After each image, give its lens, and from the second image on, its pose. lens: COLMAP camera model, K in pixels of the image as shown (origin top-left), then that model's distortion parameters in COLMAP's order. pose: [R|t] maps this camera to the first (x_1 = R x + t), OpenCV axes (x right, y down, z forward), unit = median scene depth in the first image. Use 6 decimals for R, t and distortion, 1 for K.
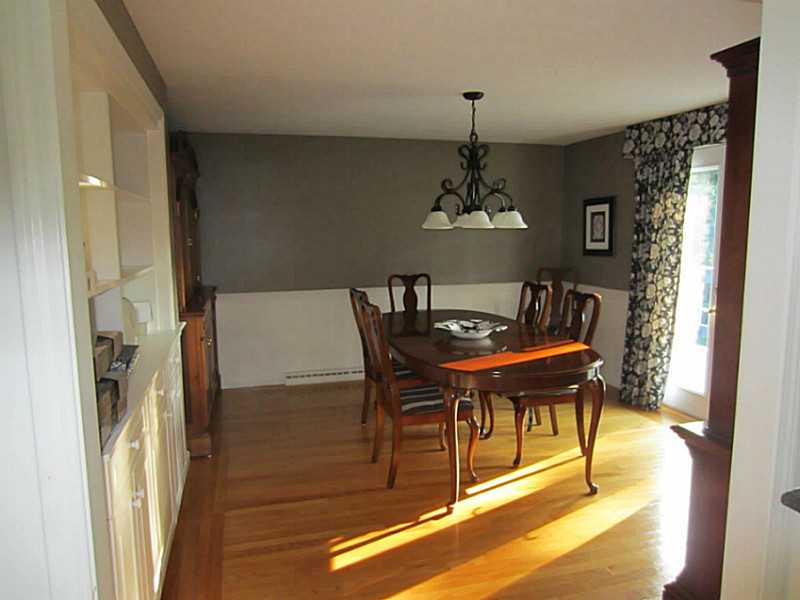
lens RADIAL K [[571.4, 0, 400.0], [0, 571.4, 300.0], [0, 0, 1]] dist [-0.035149, 0.023927]
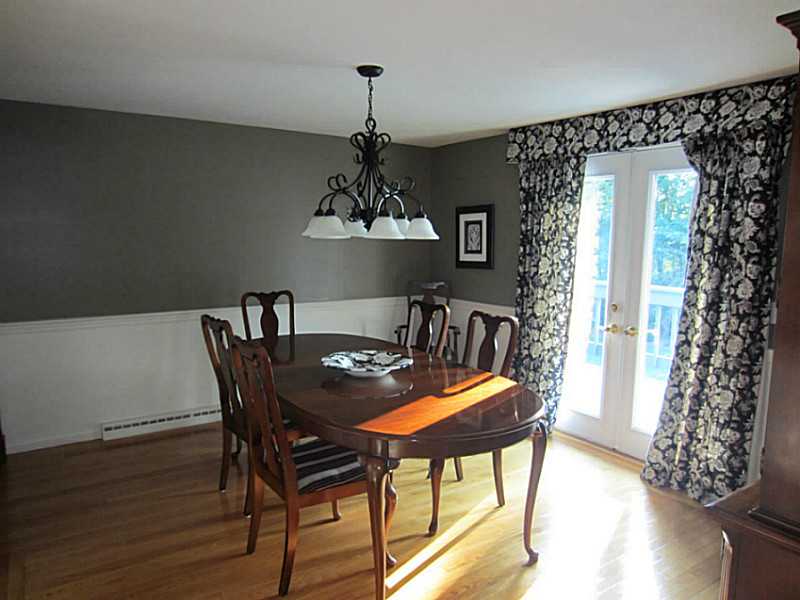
lens RADIAL K [[571.4, 0, 400.0], [0, 571.4, 300.0], [0, 0, 1]] dist [-0.035149, 0.023927]
pose [[0.951030, -0.017300, 0.308615, -0.066951], [0.020687, 0.999756, -0.007707, -0.027190], [-0.308407, 0.013714, 0.951156, 0.194862]]
